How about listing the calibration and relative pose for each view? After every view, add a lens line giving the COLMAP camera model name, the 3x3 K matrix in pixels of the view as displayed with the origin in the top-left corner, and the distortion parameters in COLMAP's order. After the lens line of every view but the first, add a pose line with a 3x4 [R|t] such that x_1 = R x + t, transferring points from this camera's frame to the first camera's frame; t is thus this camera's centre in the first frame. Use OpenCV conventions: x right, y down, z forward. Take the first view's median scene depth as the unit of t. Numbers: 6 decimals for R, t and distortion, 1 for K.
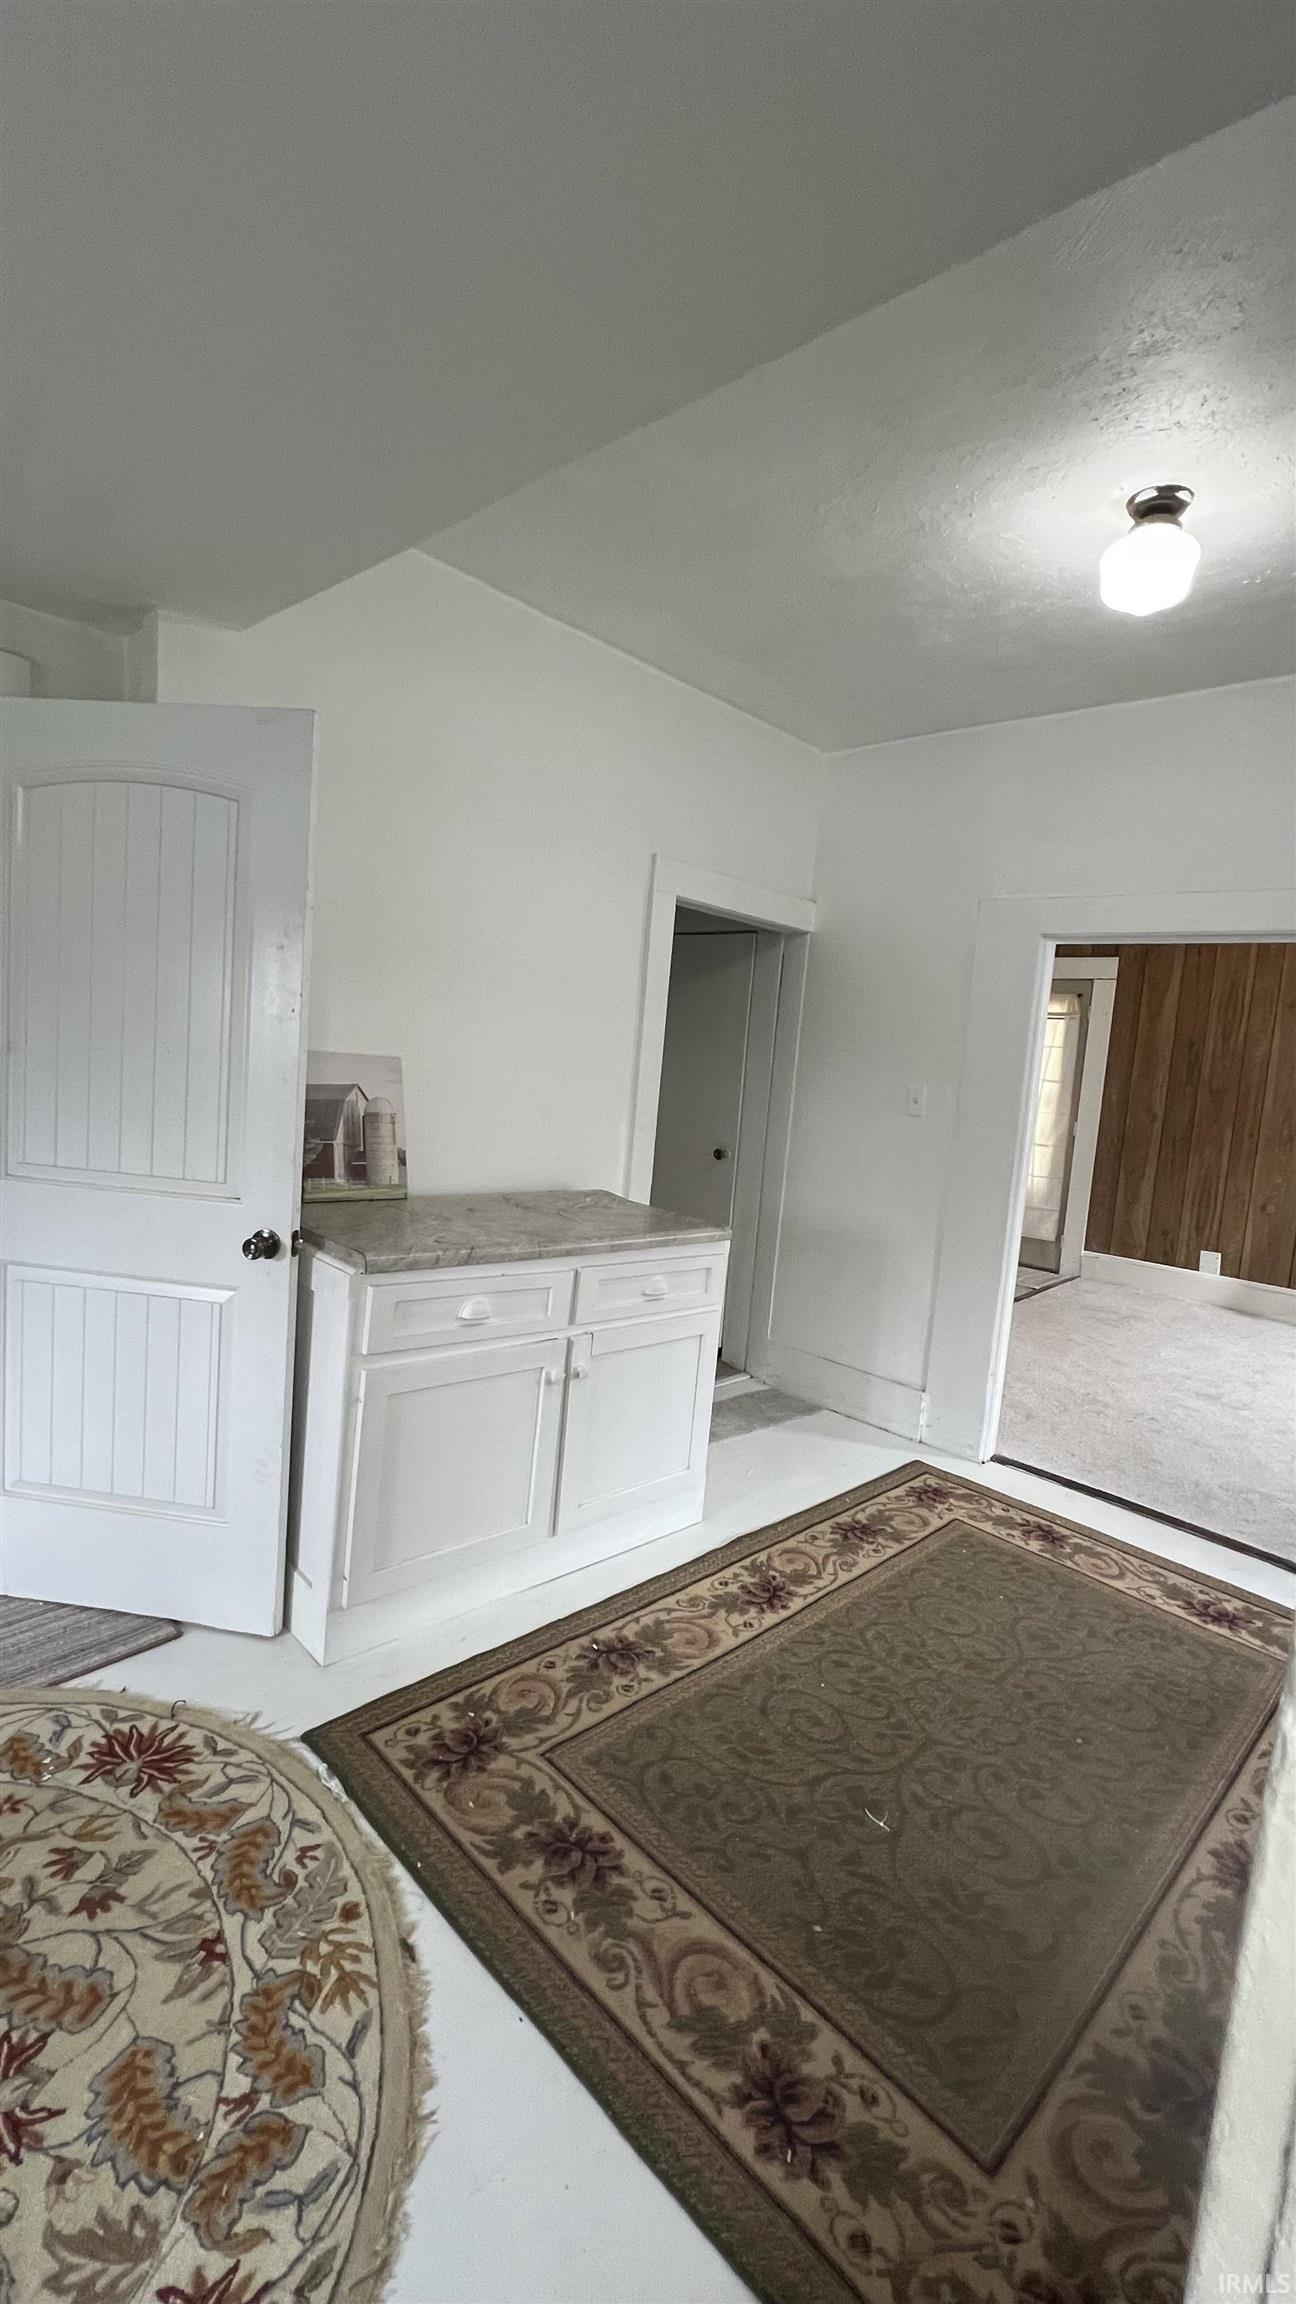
lens RADIAL K [[976.3, 0, 648.0], [0, 976.3, 1152.0], [0, 0, 1]] dist [-0.002394, 0.000623]
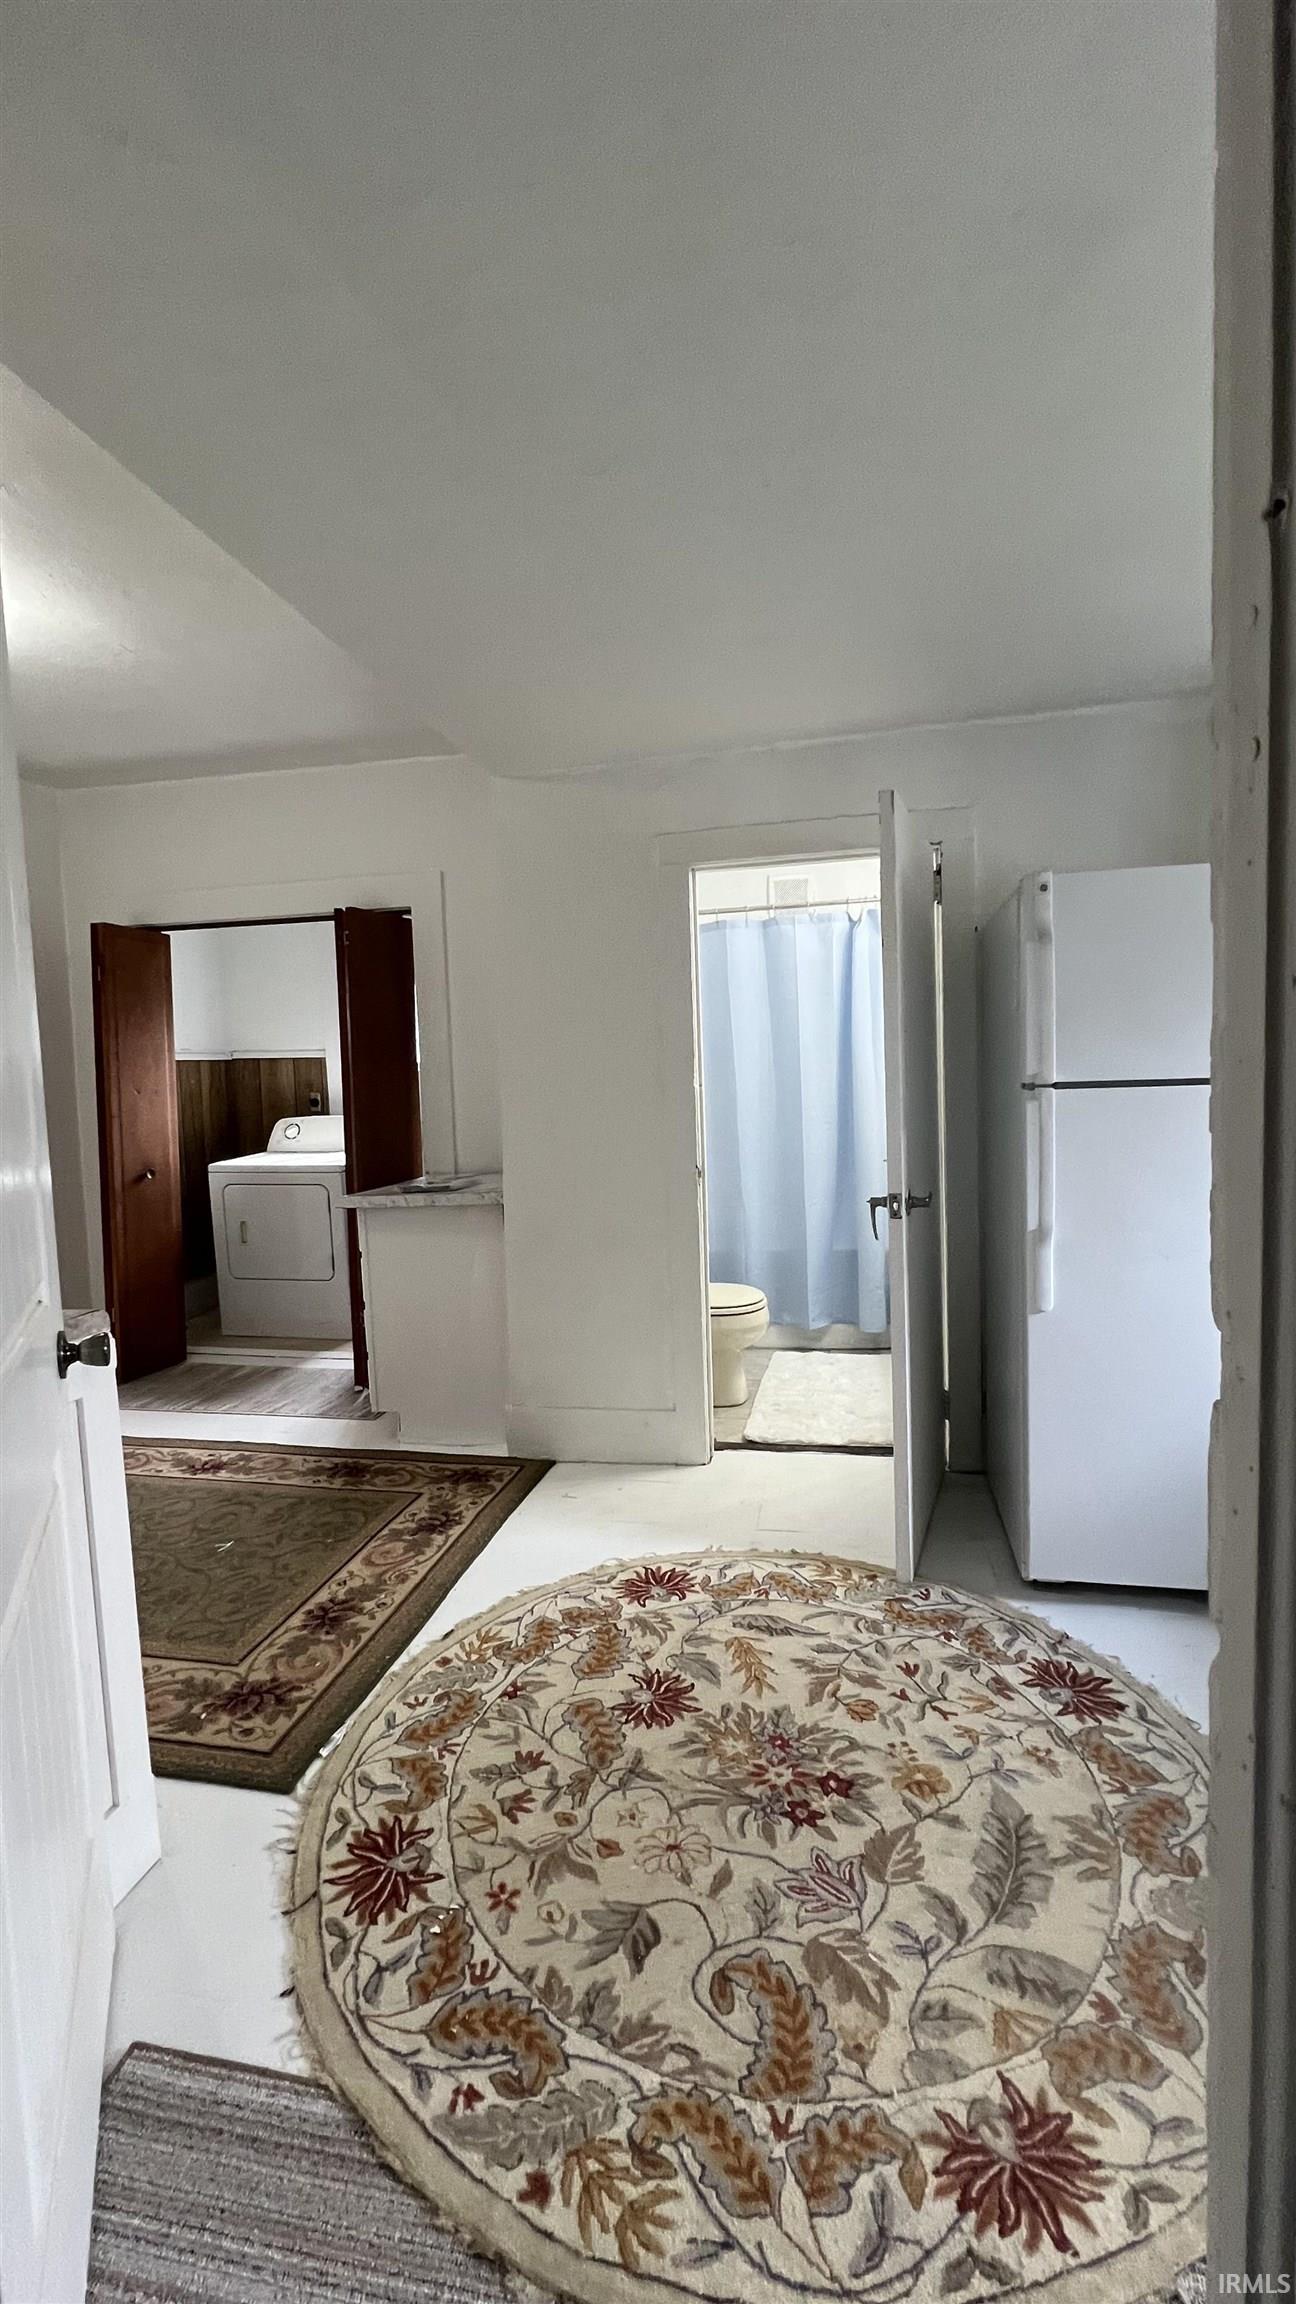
lens RADIAL K [[976.3, 0, 648.0], [0, 976.3, 1152.0], [0, 0, 1]] dist [-0.002394, 0.000623]
pose [[-0.541993, -0.133108, 0.829775, -1.304602], [0.081870, 0.974317, 0.209770, -0.160763], [-0.836386, 0.181628, -0.517175, 1.160153]]
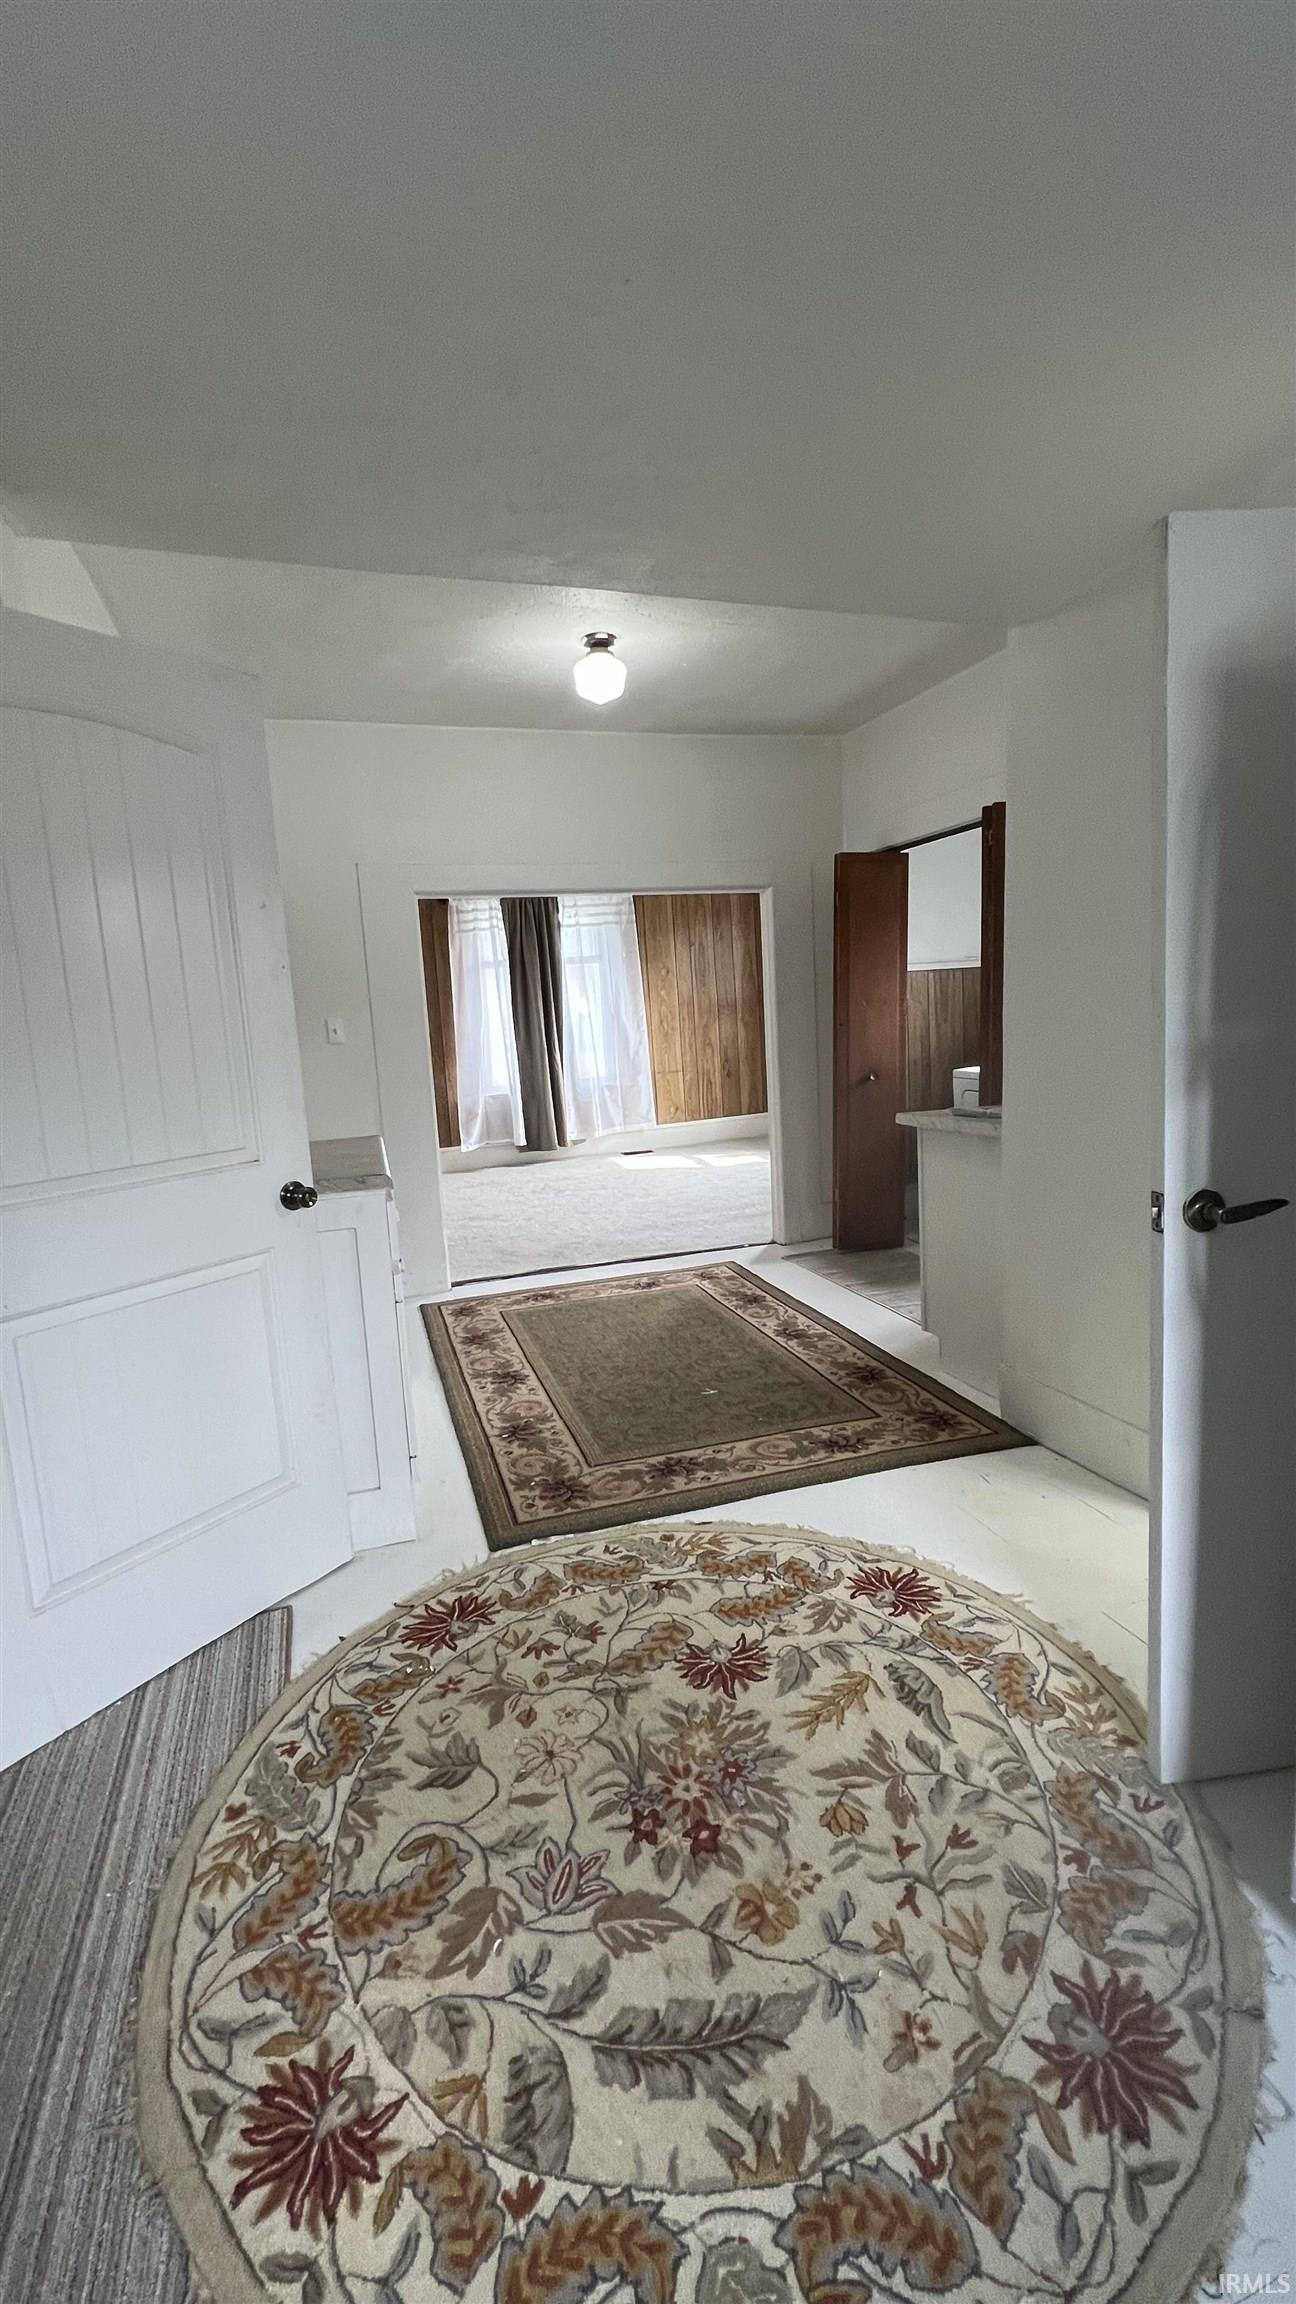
lens RADIAL K [[976.3, 0, 648.0], [0, 976.3, 1152.0], [0, 0, 1]] dist [-0.002394, 0.000623]
pose [[0.454719, -0.232611, 0.859723, -1.296776], [0.194852, 0.967889, 0.158817, -0.049667], [-0.869059, 0.095302, 0.485443, 0.193483]]
